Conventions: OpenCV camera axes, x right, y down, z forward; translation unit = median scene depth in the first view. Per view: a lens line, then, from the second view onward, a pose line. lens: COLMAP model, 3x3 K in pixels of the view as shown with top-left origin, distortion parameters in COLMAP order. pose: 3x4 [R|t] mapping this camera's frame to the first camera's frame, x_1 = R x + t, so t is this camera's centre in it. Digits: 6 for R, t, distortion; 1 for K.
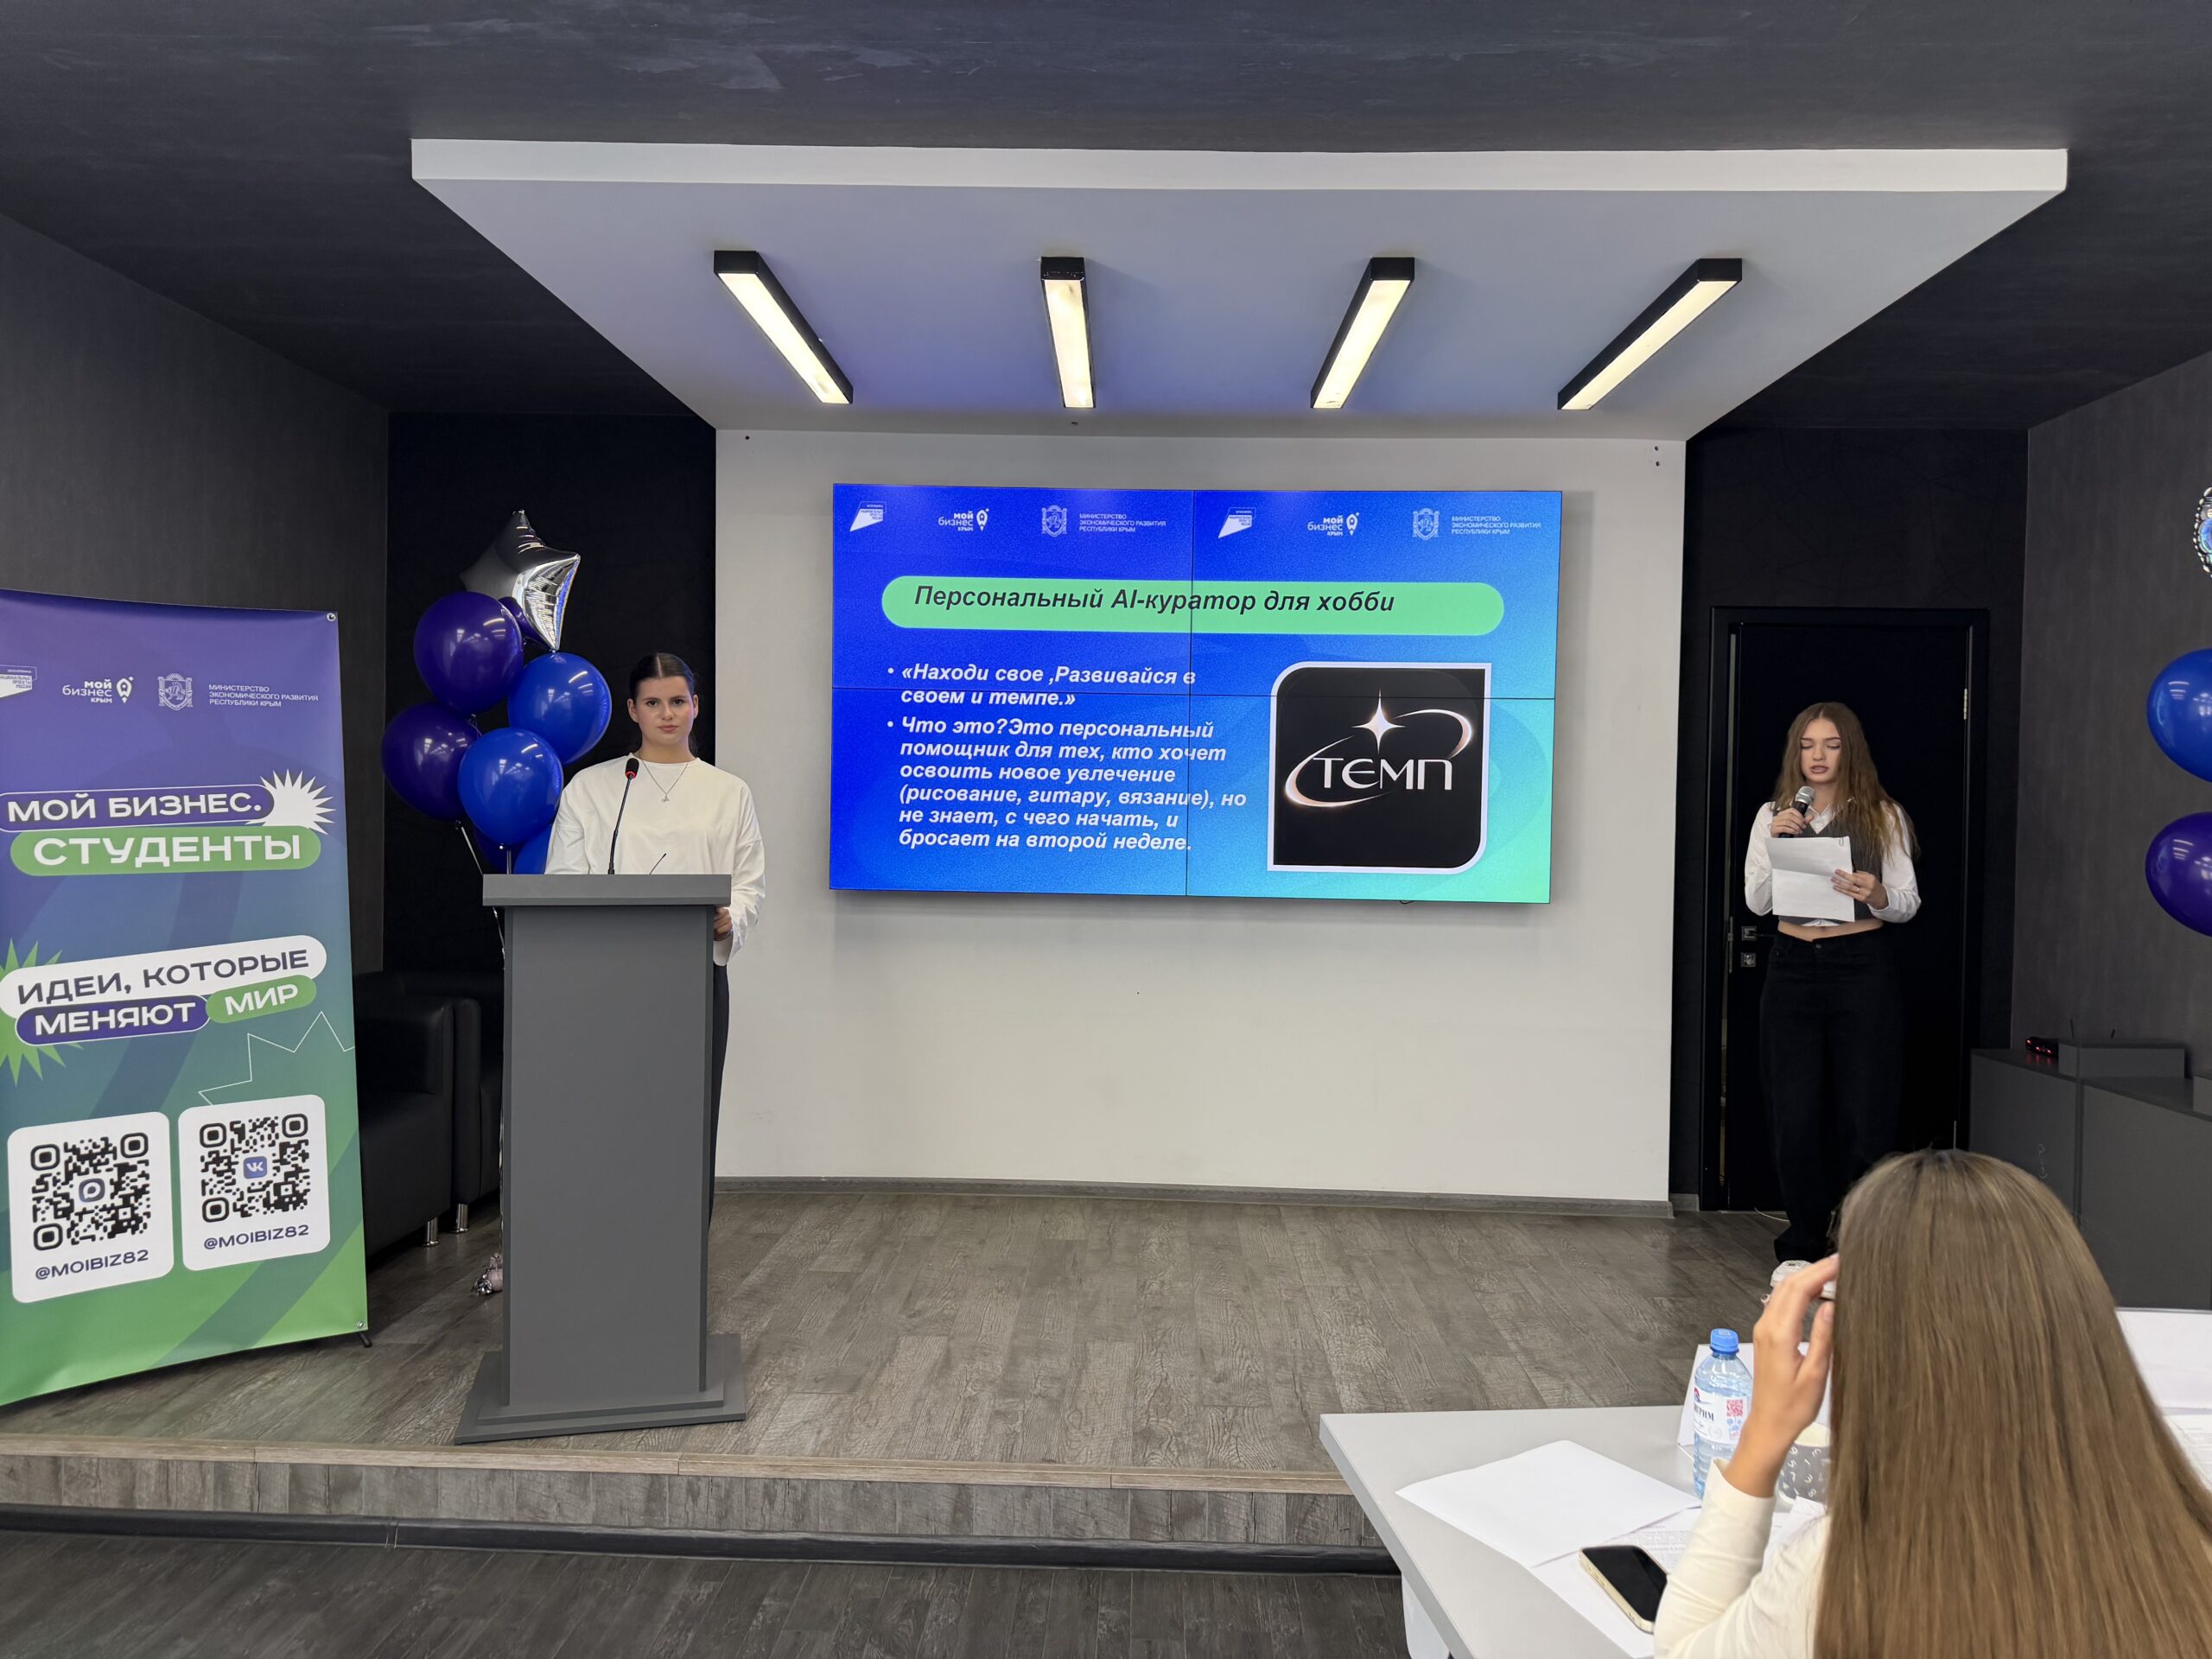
lens RADIAL K [[1554.0, 0, 1102.6], [0, 1554.0, 834.8], [0, 0, 1]] dist [0.017155, -0.020867]
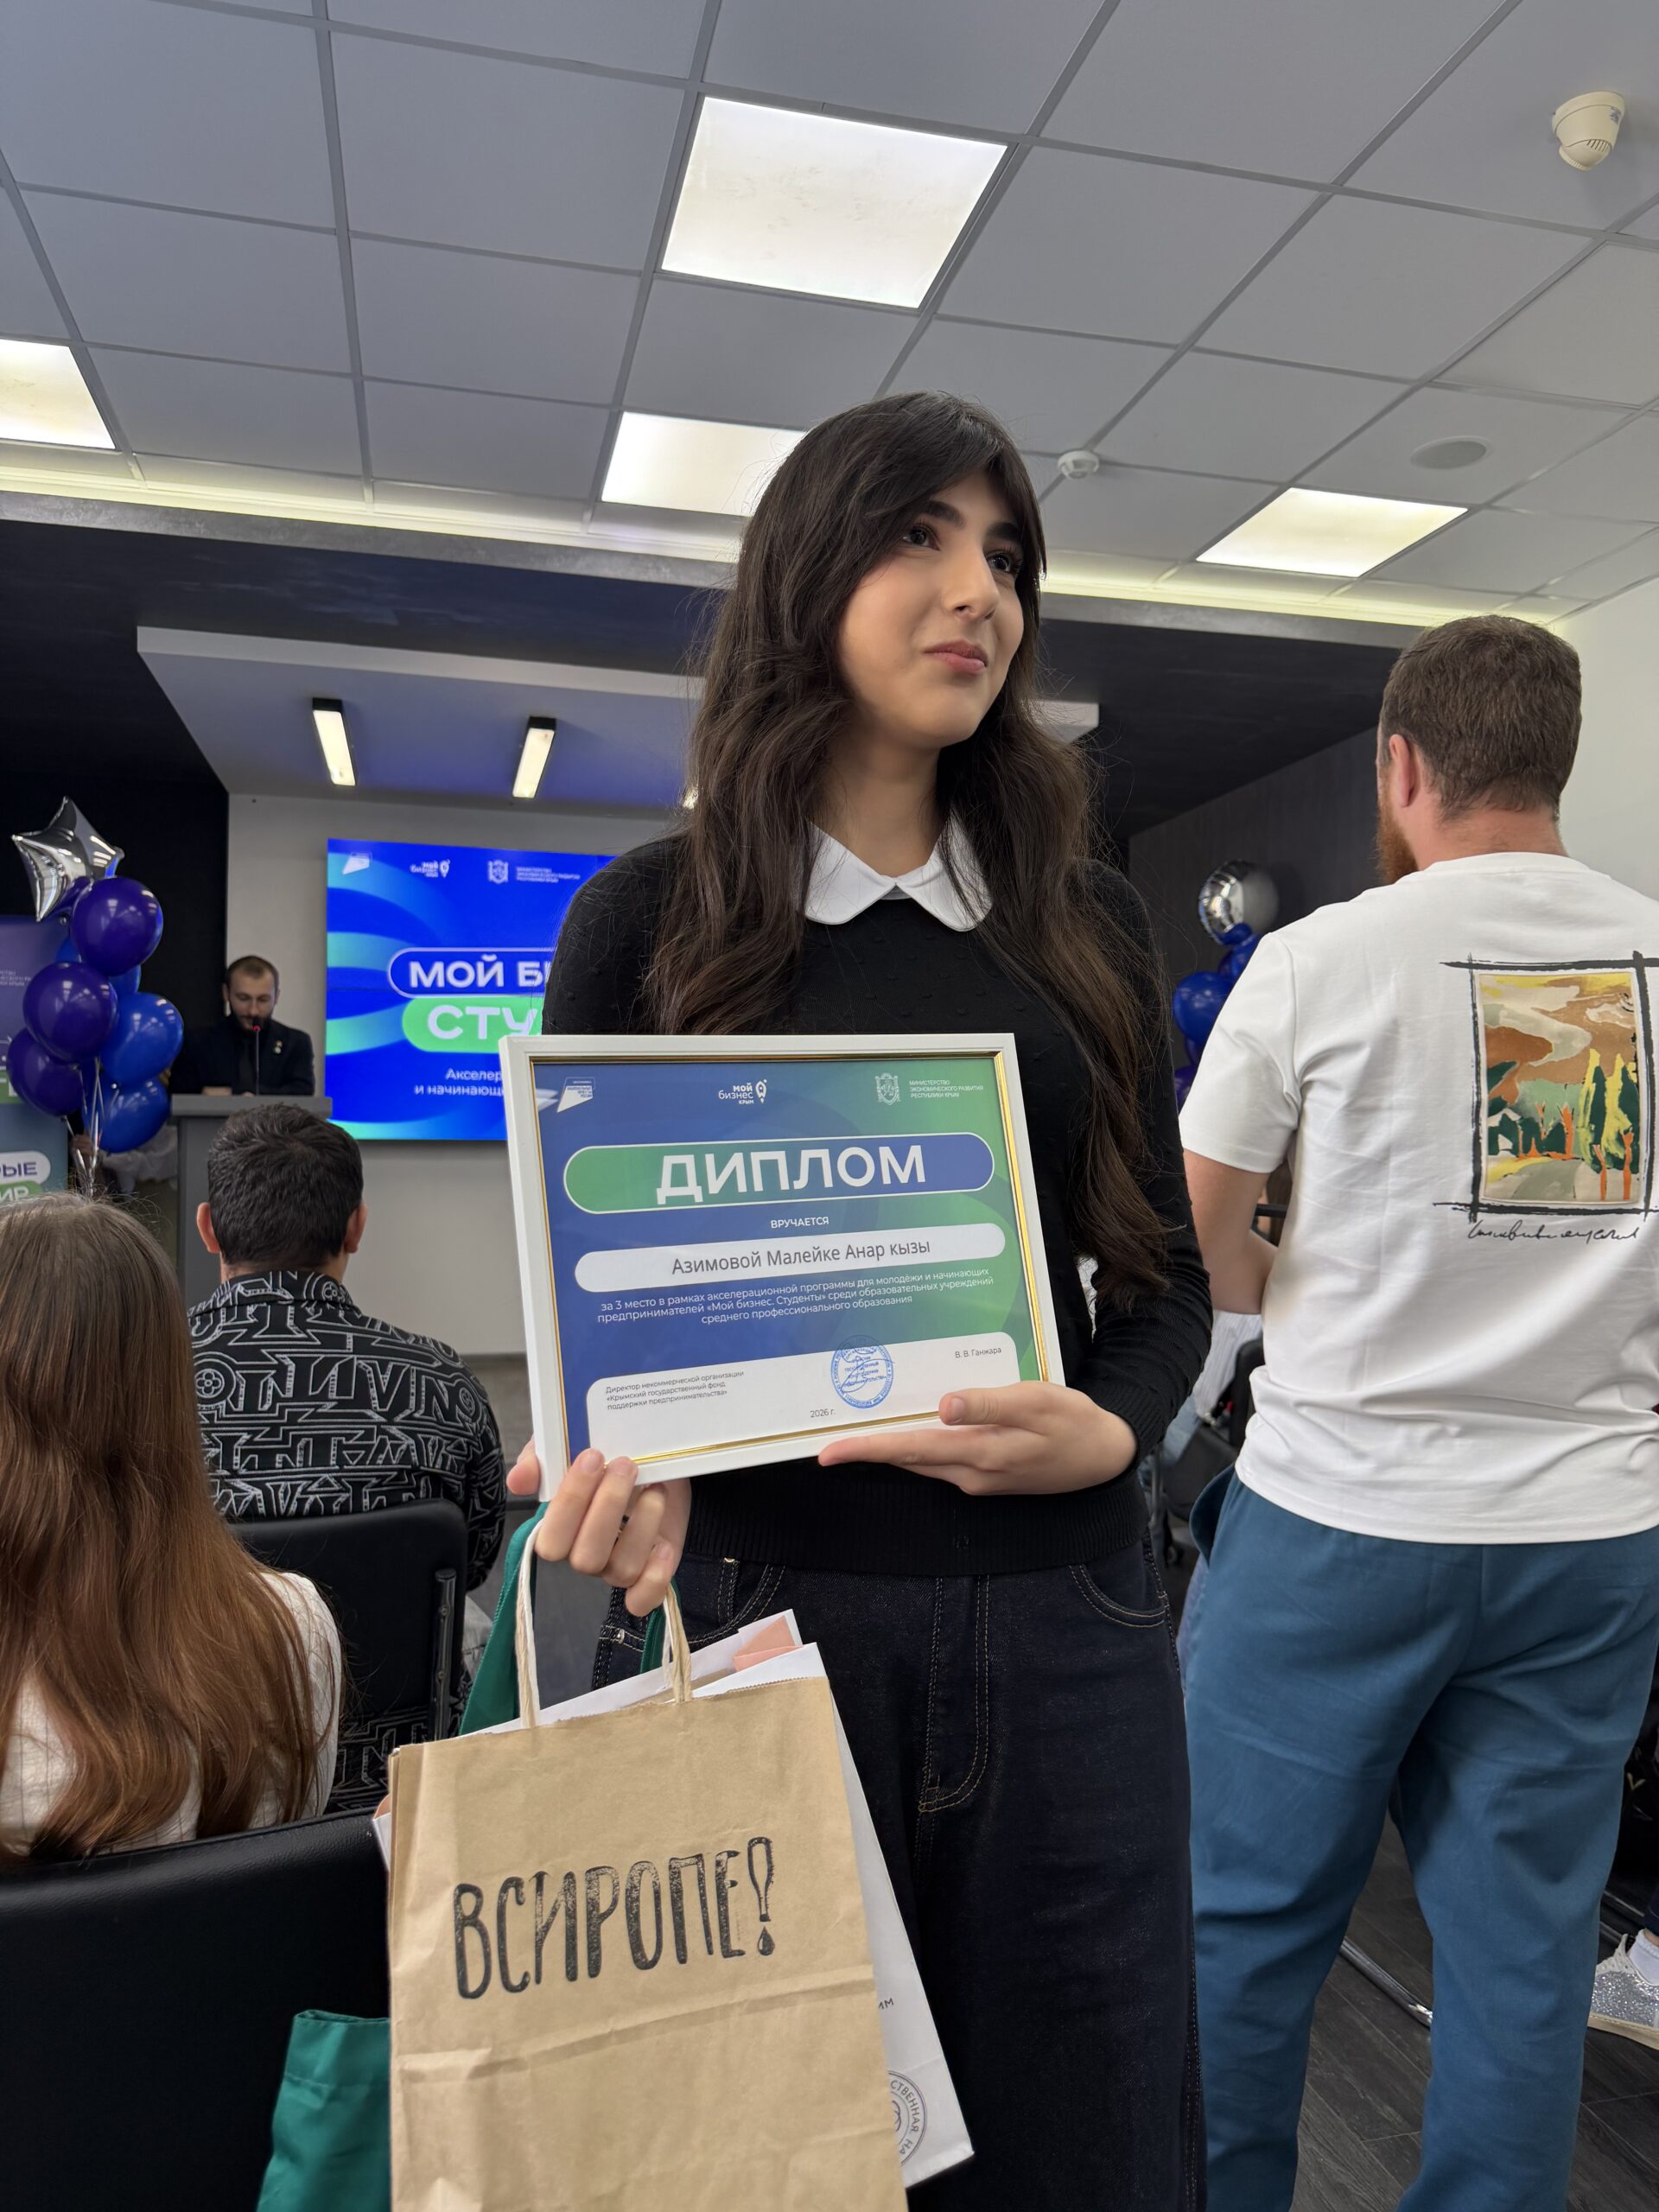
lens RADIAL K [[1554.0, 0, 834.0], [0, 1554.0, 1103.8], [0, 0, 1]] dist [0.017155, -0.020867]
pose [[0.961427, -0.006934, 0.274973, -0.175516], [0.018536, 0.999043, -0.039618, 0.094596], [-0.274435, 0.043187, 0.960635, -0.589388]]
